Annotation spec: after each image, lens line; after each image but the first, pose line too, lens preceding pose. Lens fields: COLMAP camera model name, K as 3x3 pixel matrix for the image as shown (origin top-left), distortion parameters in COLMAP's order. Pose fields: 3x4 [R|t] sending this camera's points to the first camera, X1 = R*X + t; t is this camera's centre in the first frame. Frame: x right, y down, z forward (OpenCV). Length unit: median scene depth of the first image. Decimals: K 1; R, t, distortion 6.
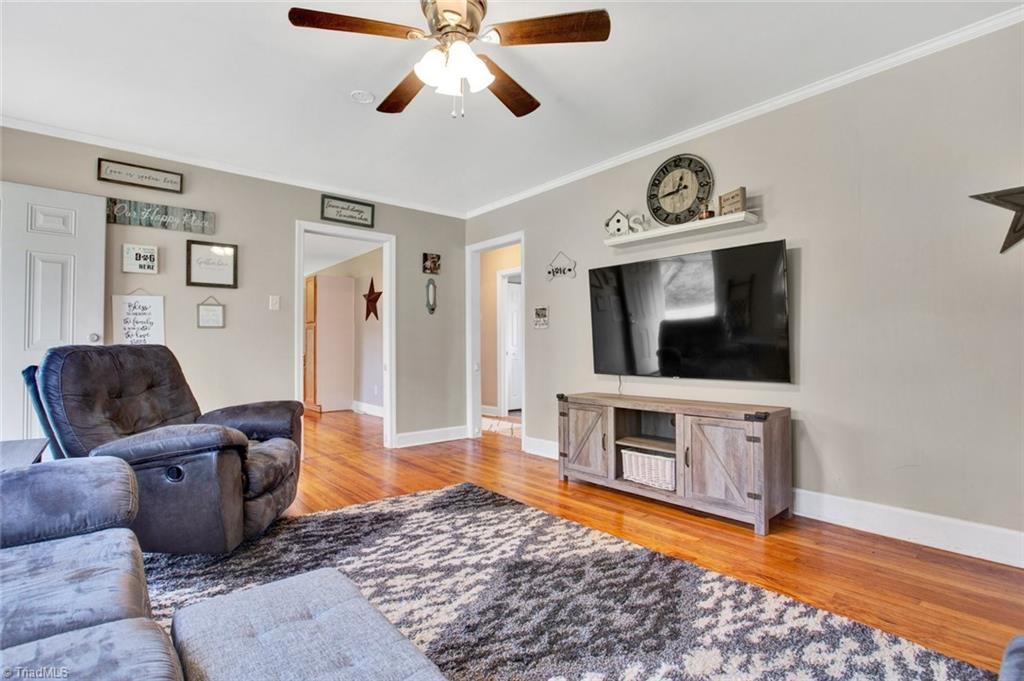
lens RADIAL K [[476.1, 0, 508.4], [0, 476.1, 339.0], [0, 0, 1]] dist [-0.054195, 0.023598]
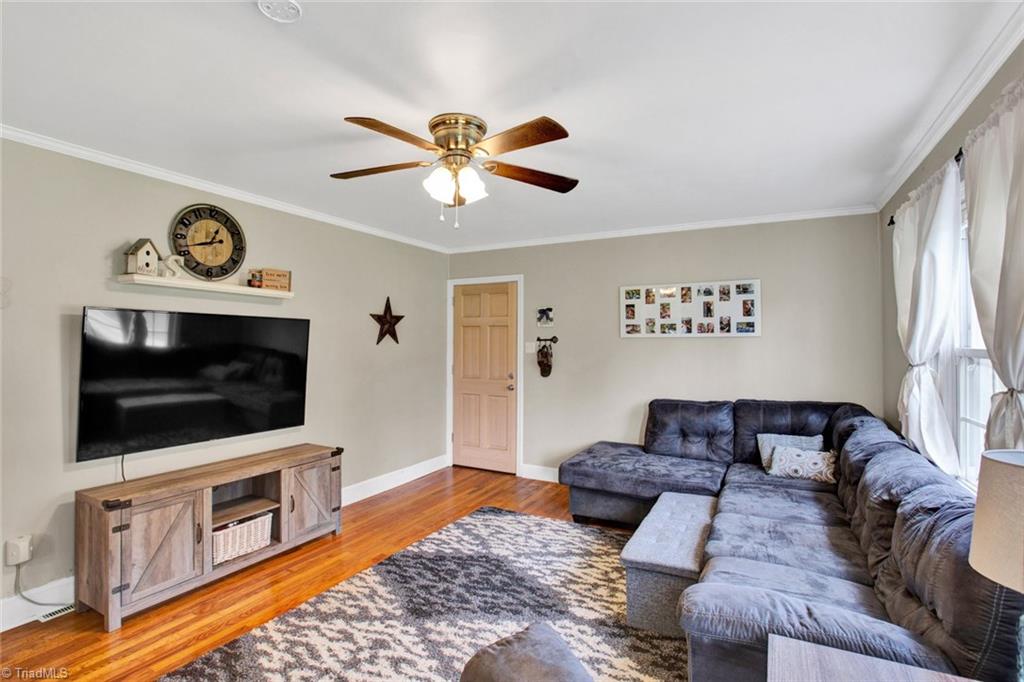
lens RADIAL K [[476.1, 0, 508.4], [0, 476.1, 339.5], [0, 0, 1]] dist [-0.054195, 0.023598]
pose [[-0.345579, 0.017646, 0.938224, -1.076252], [-0.016629, 0.999551, -0.024924, -0.157863], [-0.938242, -0.024215, -0.345130, 1.122903]]
